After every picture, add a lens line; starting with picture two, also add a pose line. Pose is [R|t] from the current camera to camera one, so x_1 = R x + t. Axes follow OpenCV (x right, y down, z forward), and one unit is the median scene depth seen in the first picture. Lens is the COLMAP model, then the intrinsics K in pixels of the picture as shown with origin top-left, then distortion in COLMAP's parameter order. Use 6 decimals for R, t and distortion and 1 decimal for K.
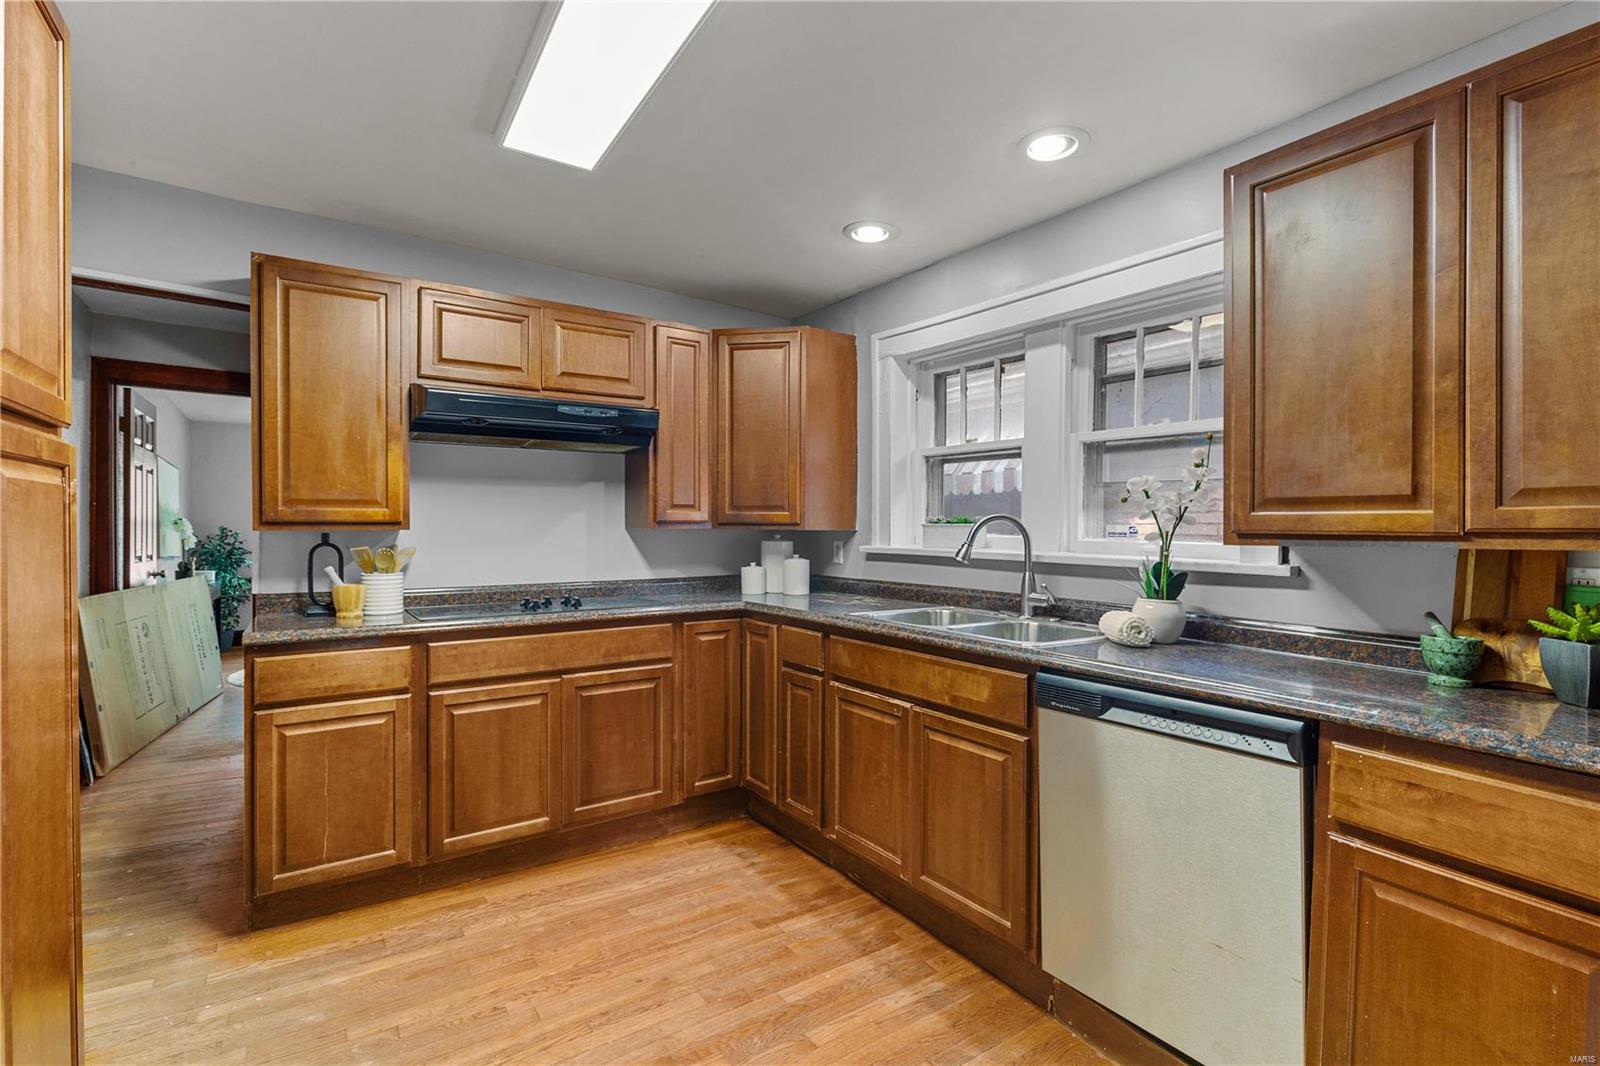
lens RADIAL K [[740.8, 0, 818.1], [0, 740.8, 527.6], [0, 0, 1]] dist [0.000745, -0.000043]
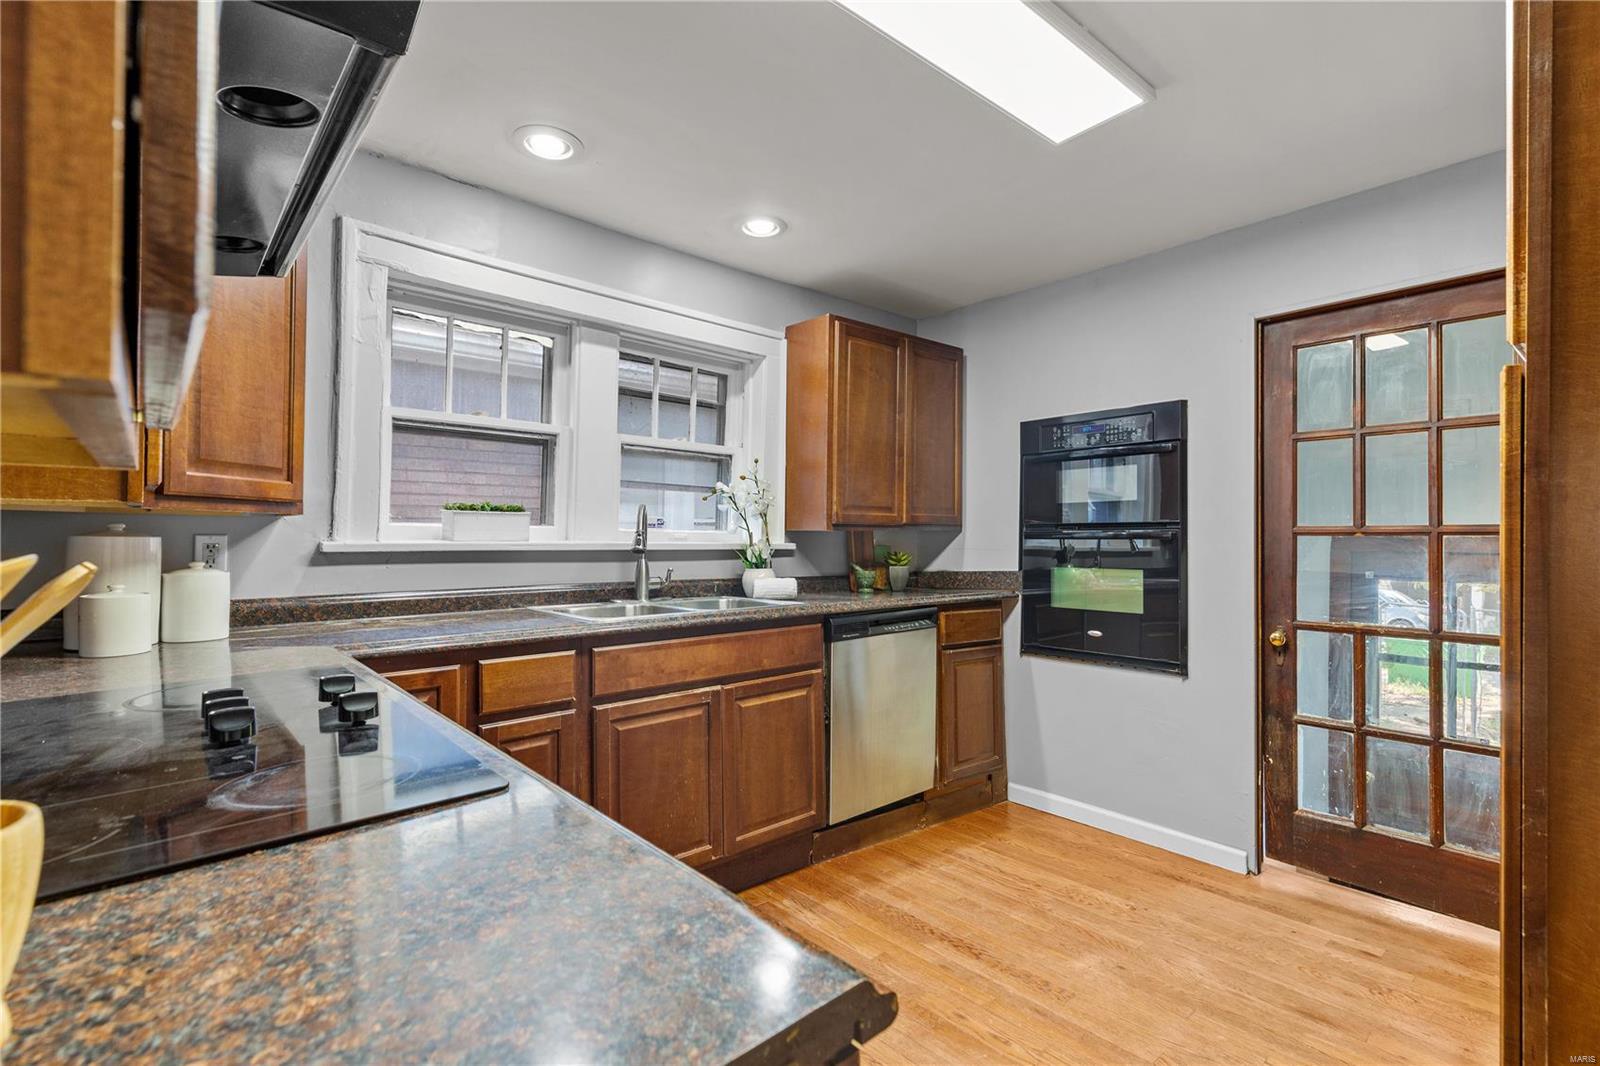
lens RADIAL K [[740.8, 0, 818.1], [0, 740.8, 527.6], [0, 0, 1]] dist [0.000745, -0.000043]
pose [[-0.123294, 0.008546, 0.992333, -0.923805], [0.000881, 0.999963, -0.008502, 0.026108], [-0.992370, -0.000174, -0.123297, 0.989785]]
